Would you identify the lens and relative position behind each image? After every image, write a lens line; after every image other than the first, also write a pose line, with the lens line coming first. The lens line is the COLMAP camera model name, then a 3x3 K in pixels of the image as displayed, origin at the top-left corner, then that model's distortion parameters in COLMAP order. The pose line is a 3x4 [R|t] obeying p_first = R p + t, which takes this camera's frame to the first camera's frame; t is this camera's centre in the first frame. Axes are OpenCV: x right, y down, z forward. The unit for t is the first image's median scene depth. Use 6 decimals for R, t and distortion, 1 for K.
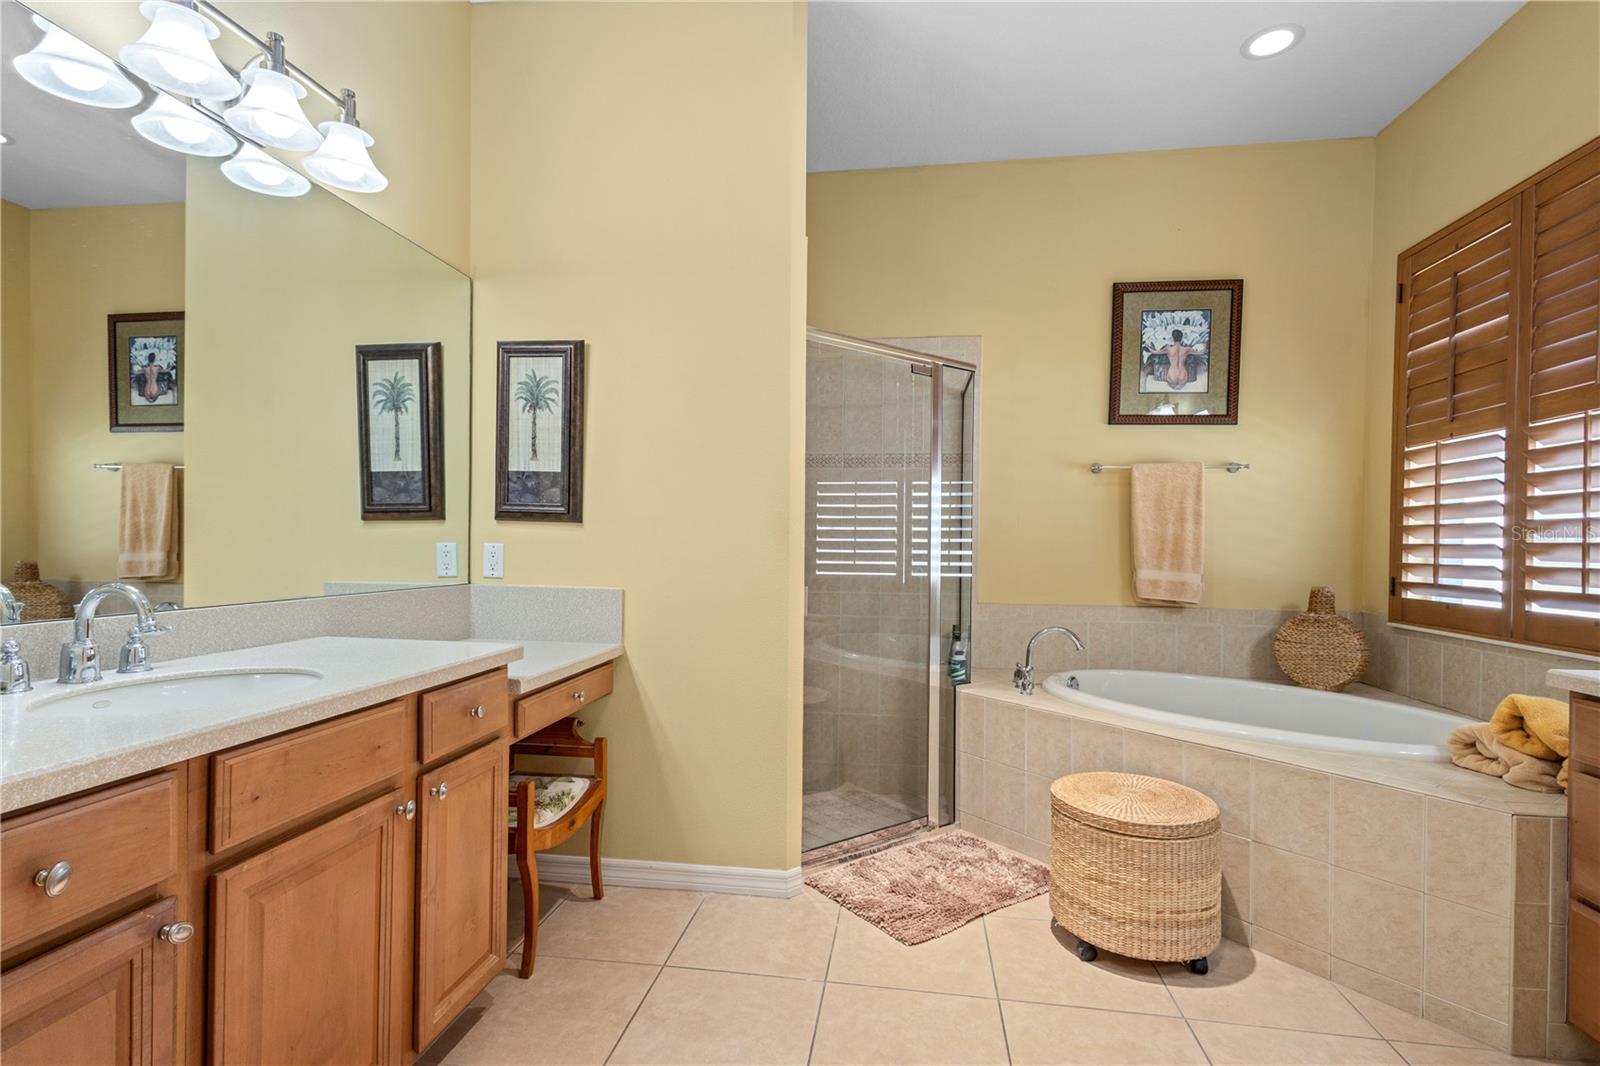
lens RADIAL K [[746.2, 0, 817.4], [0, 746.2, 547.4], [0, 0, 1]] dist [0.020810, -0.005000]
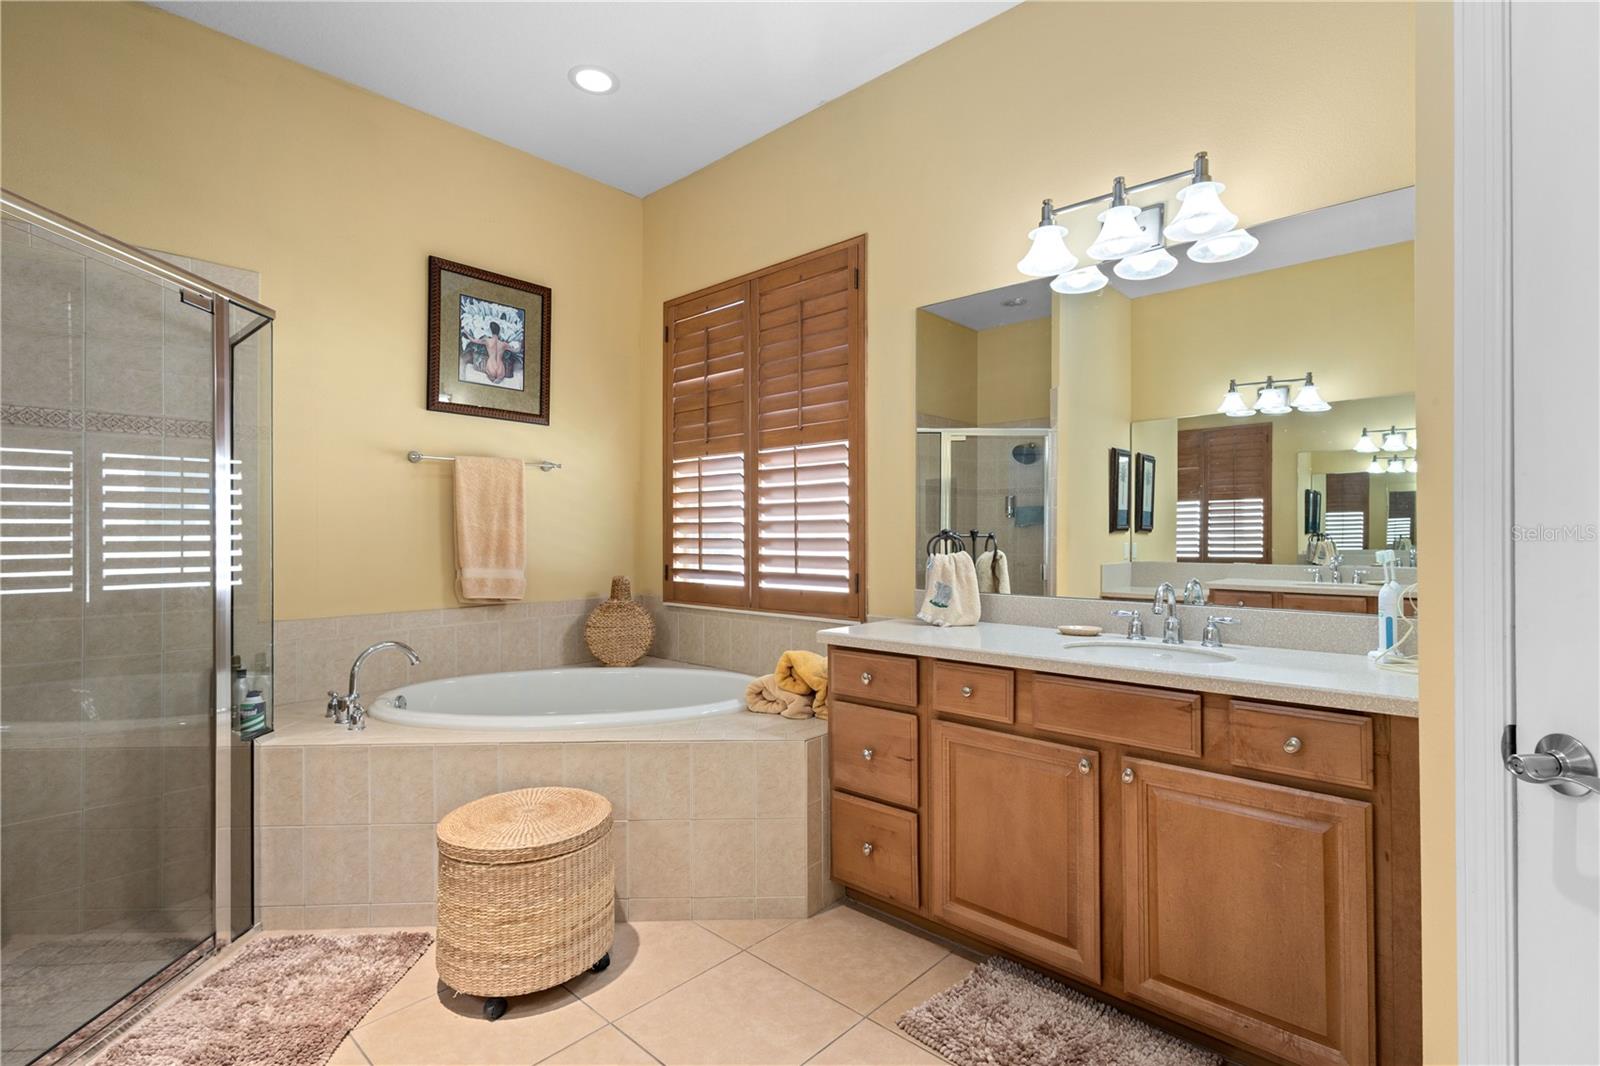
lens RADIAL K [[746.2, 0, 794.1], [0, 746.2, 531.8], [0, 0, 1]] dist [0.020810, -0.005000]
pose [[0.585971, -0.008634, 0.810286, -0.099751], [0.012281, 0.999923, 0.001773, -0.014292], [-0.810239, 0.008912, 0.586032, 0.123781]]
